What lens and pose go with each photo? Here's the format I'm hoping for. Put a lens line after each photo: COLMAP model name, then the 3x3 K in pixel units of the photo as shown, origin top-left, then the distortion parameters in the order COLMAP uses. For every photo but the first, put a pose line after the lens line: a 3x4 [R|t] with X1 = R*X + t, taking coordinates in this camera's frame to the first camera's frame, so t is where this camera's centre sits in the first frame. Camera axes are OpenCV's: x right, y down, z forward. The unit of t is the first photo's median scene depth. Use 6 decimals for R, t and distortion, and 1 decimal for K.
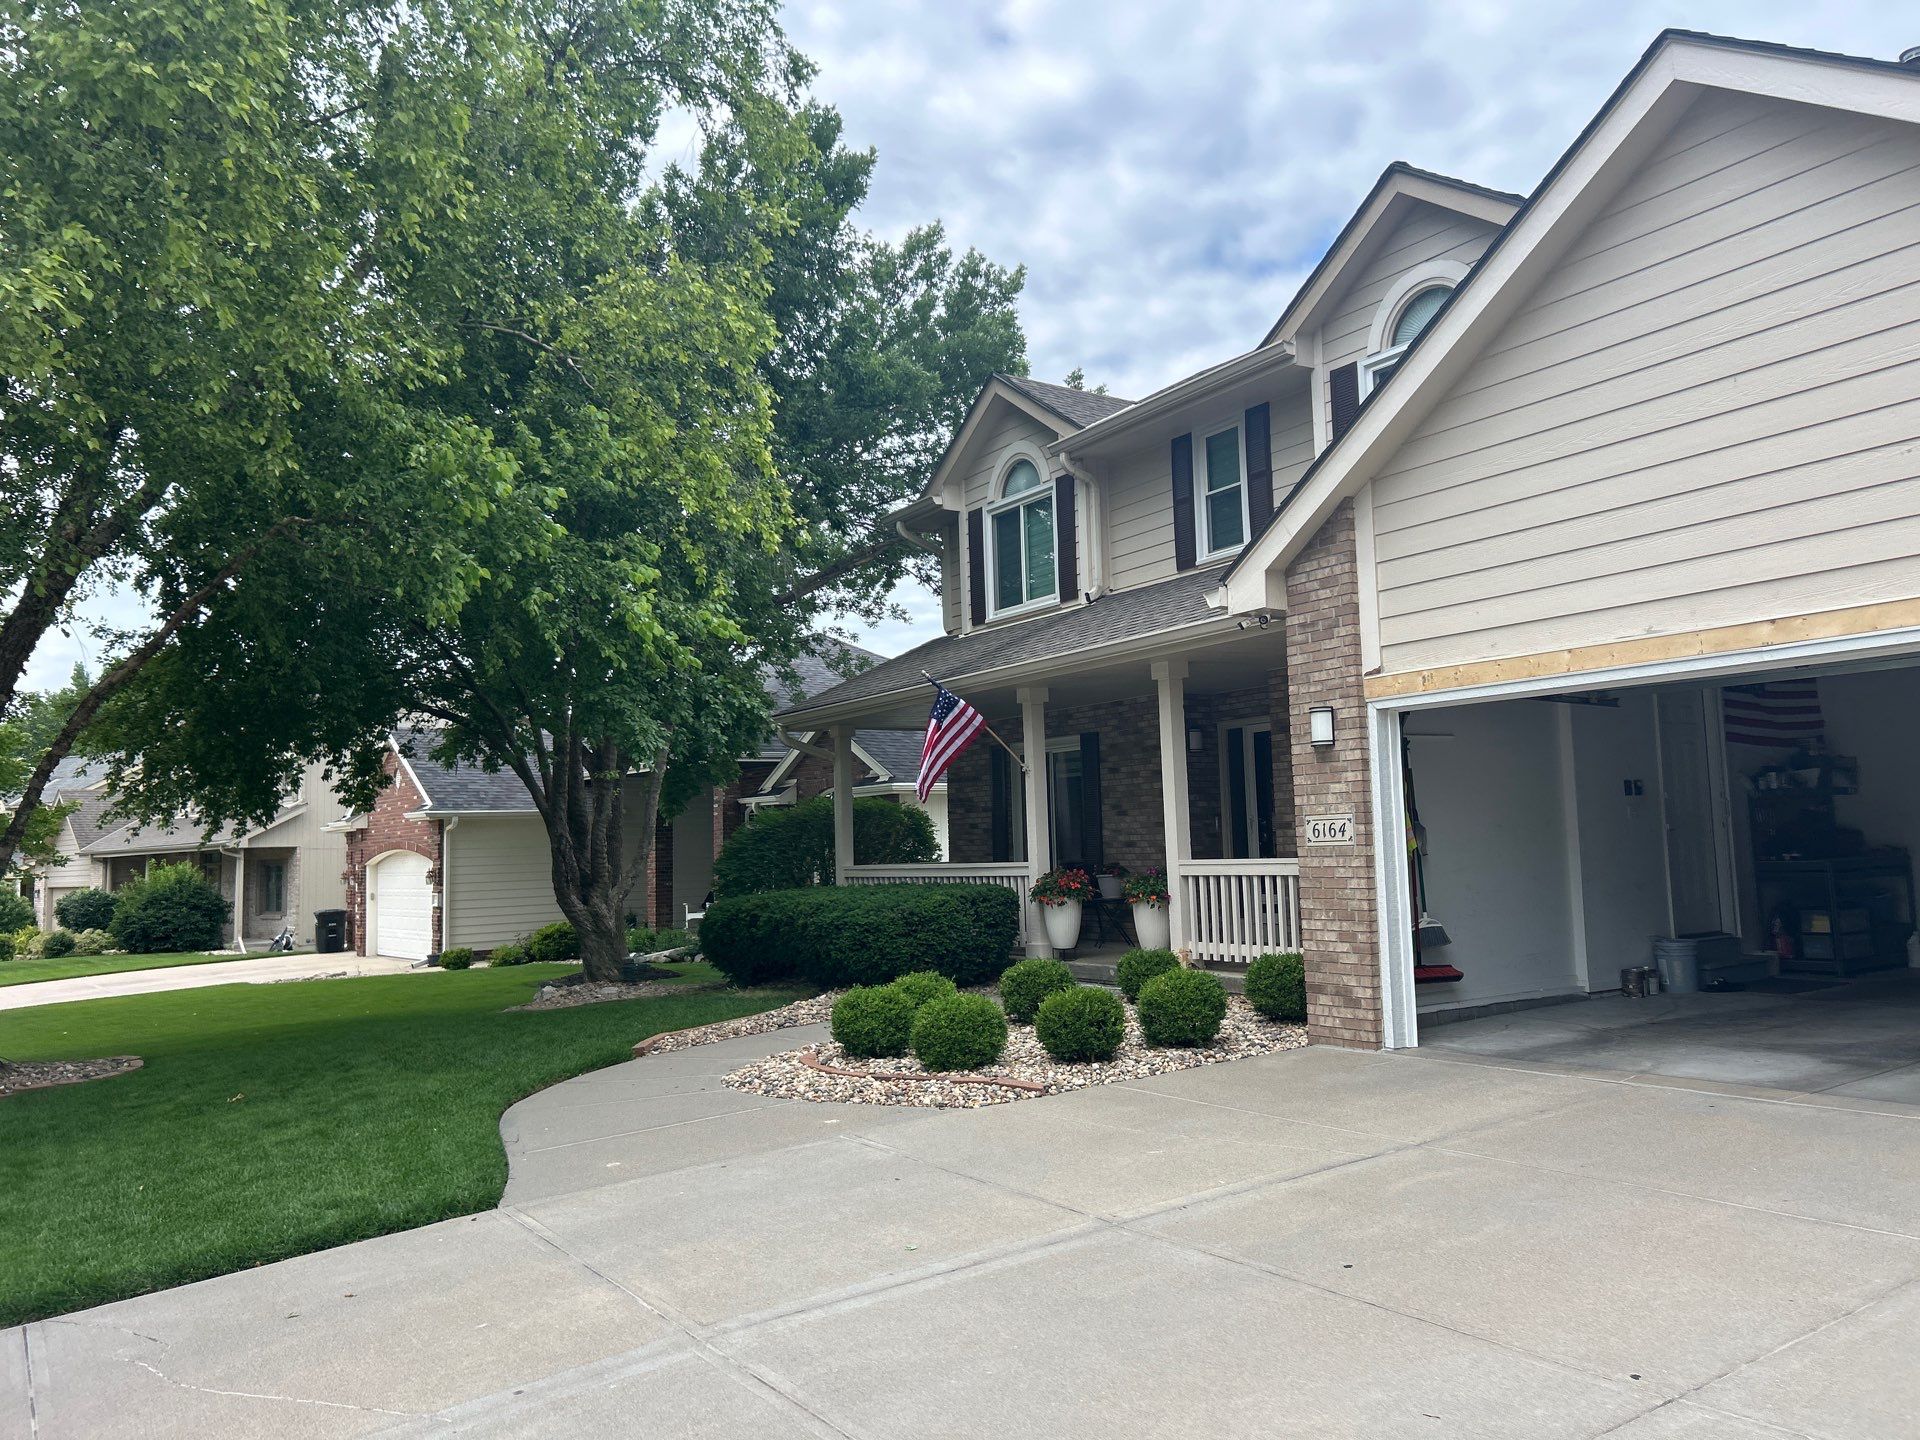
lens RADIAL K [[1350.4, 0, 960.0], [0, 1350.4, 720.0], [0, 0, 1]] dist [0.005367, 0.000351]
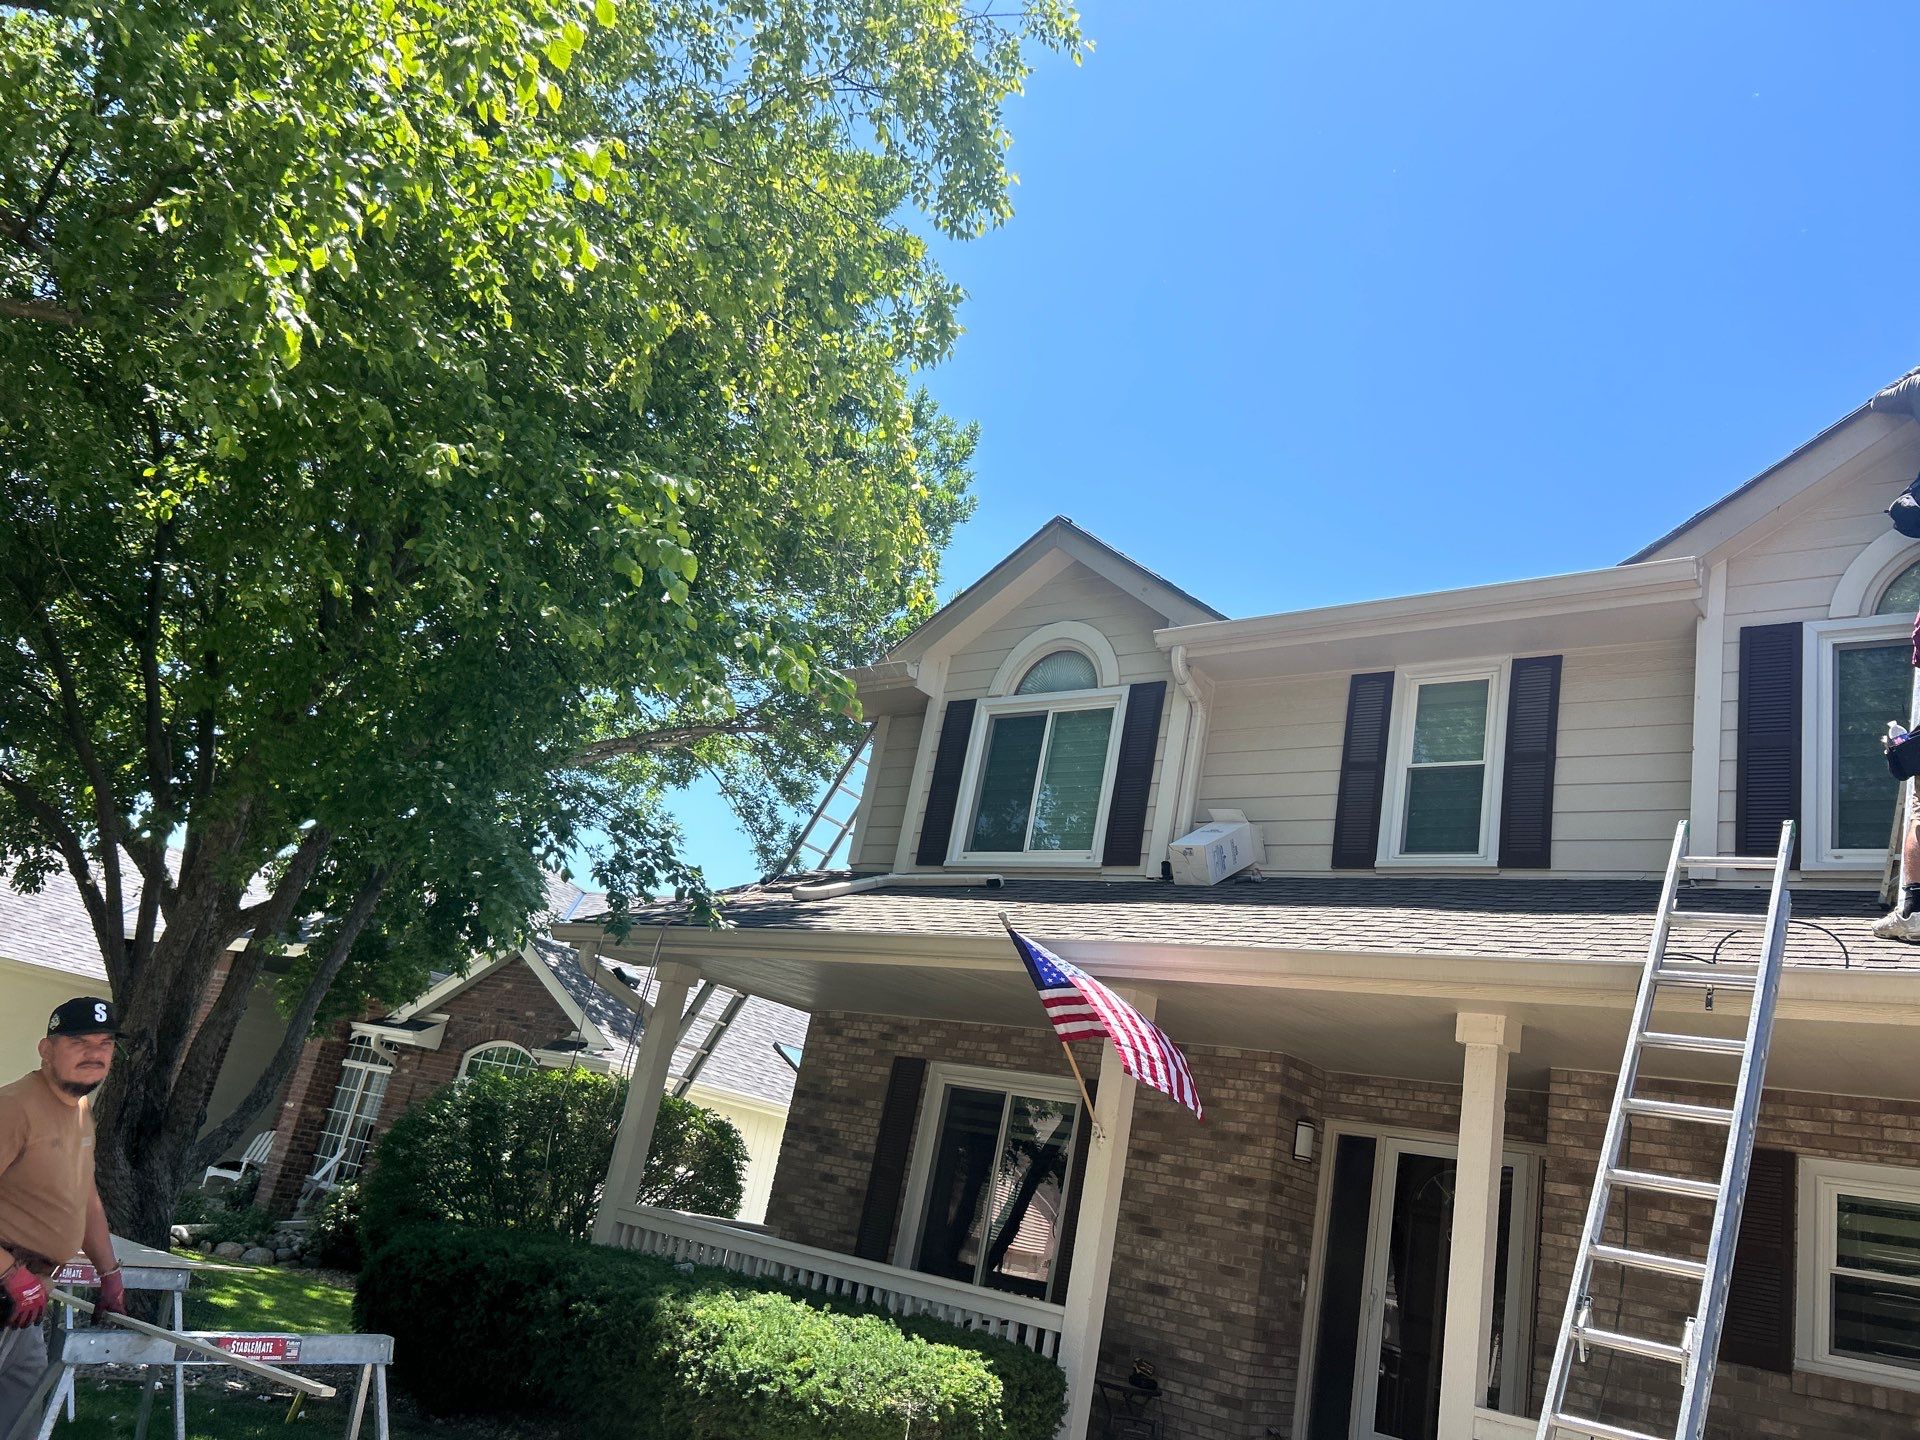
lens RADIAL K [[1460.5, 0, 960.0], [0, 1460.5, 720.0], [0, 0, 1]] dist [0.030626, -0.035389]
pose [[0.928995, 0.296197, 0.221889, -0.179636], [-0.243474, 0.940674, -0.236331, 0.030969], [-0.278726, 0.165526, 0.945998, 0.387264]]
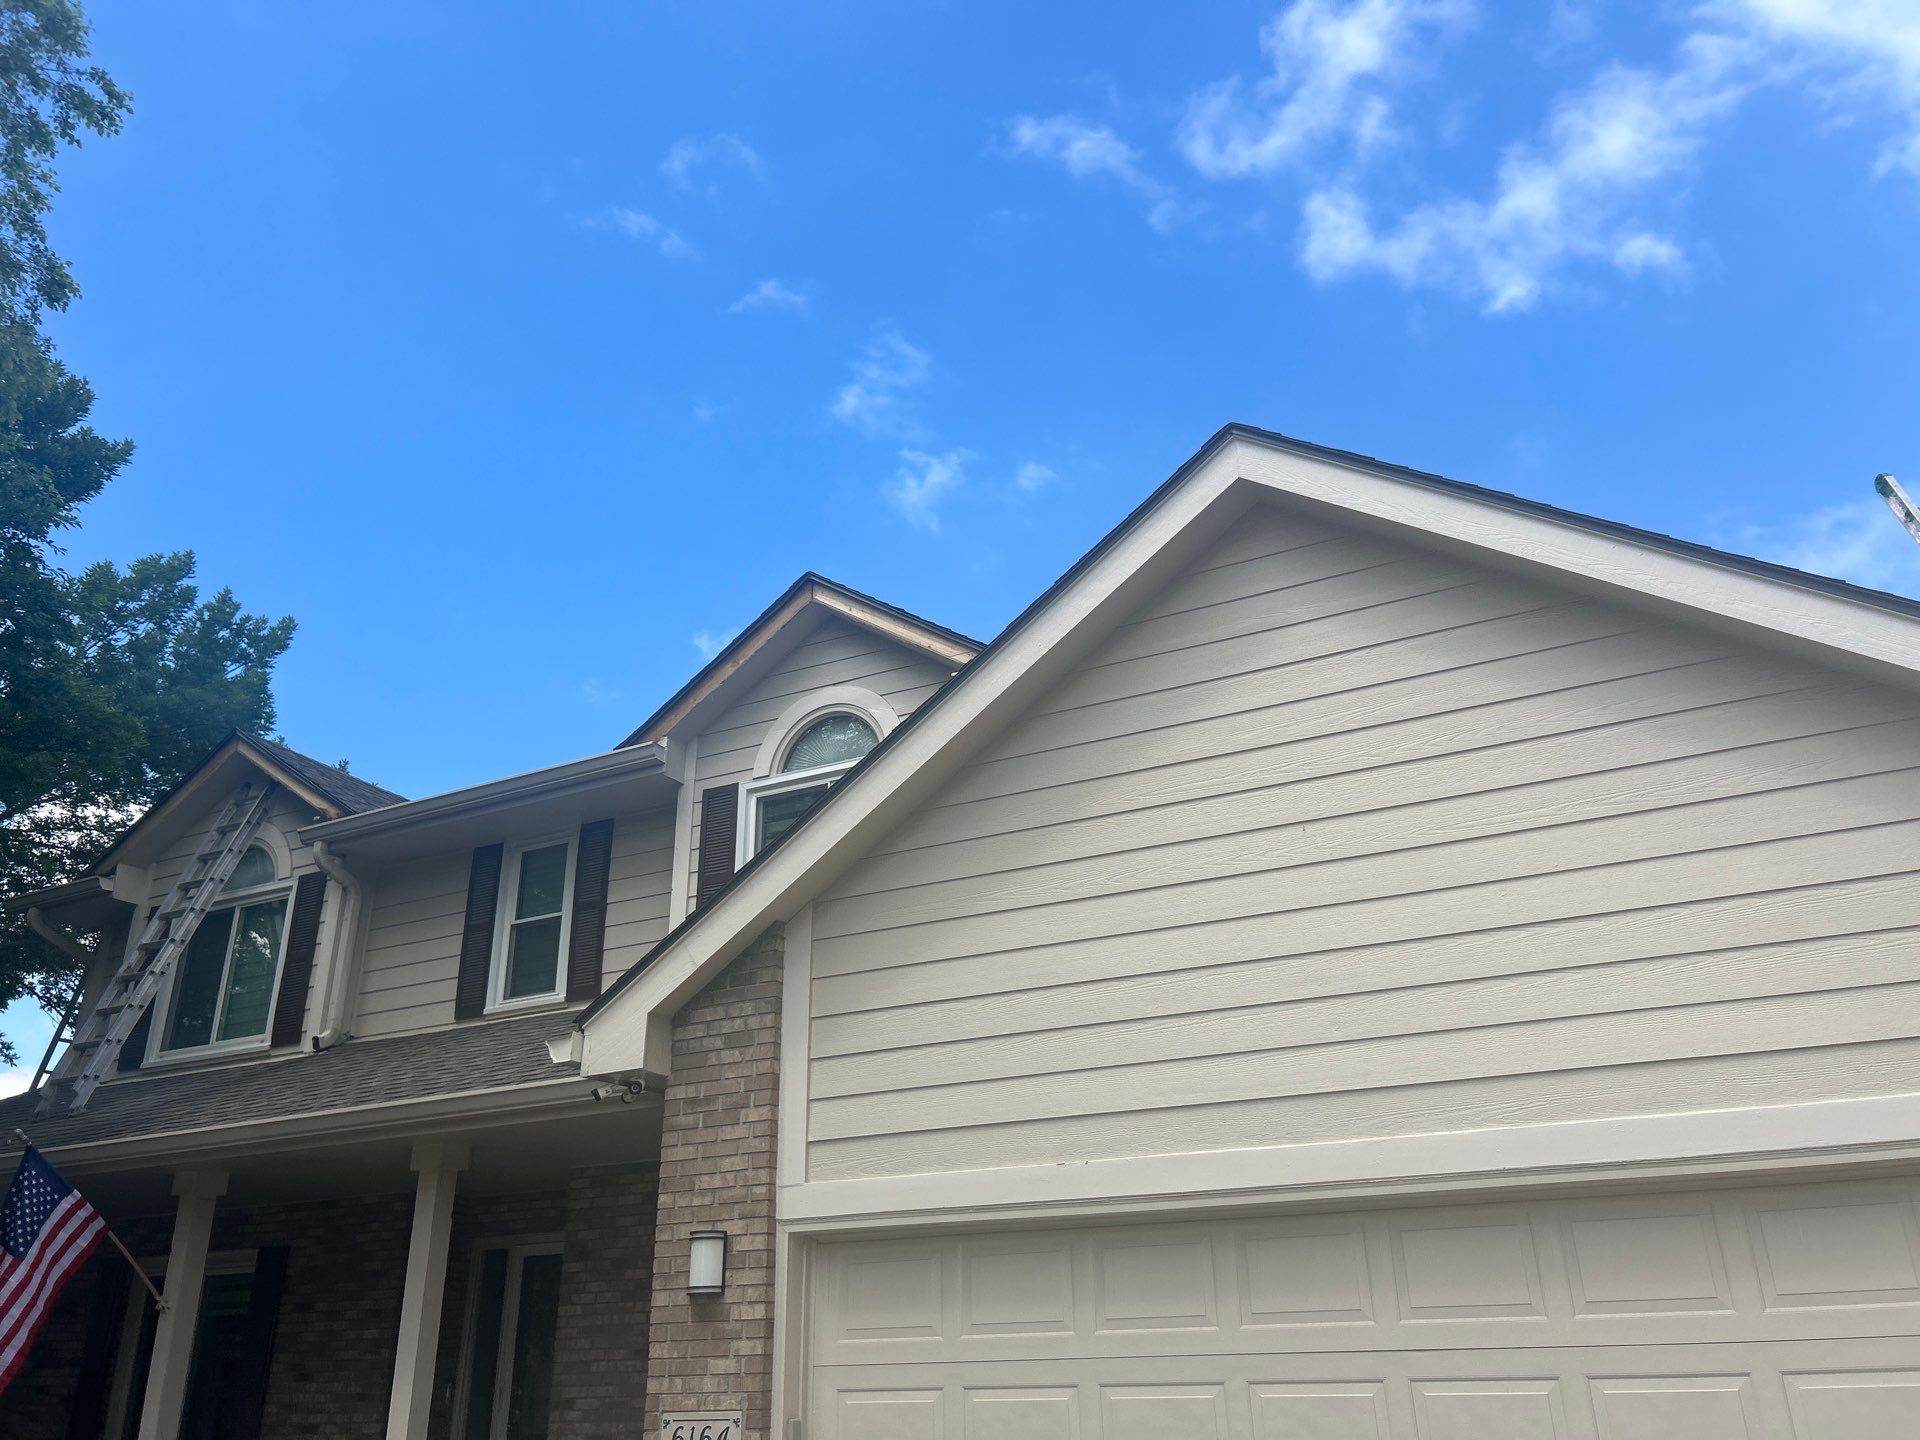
lens RADIAL K [[1436.0, 0, 960.0], [0, 1436.0, 720.0], [0, 0, 1]] dist [0.039890, -0.049441]
pose [[0.858386, 0.215939, 0.465343, -0.005589], [-0.047661, 0.936739, -0.346769, -0.002754], [-0.510786, 0.275482, 0.814375, 0.168723]]
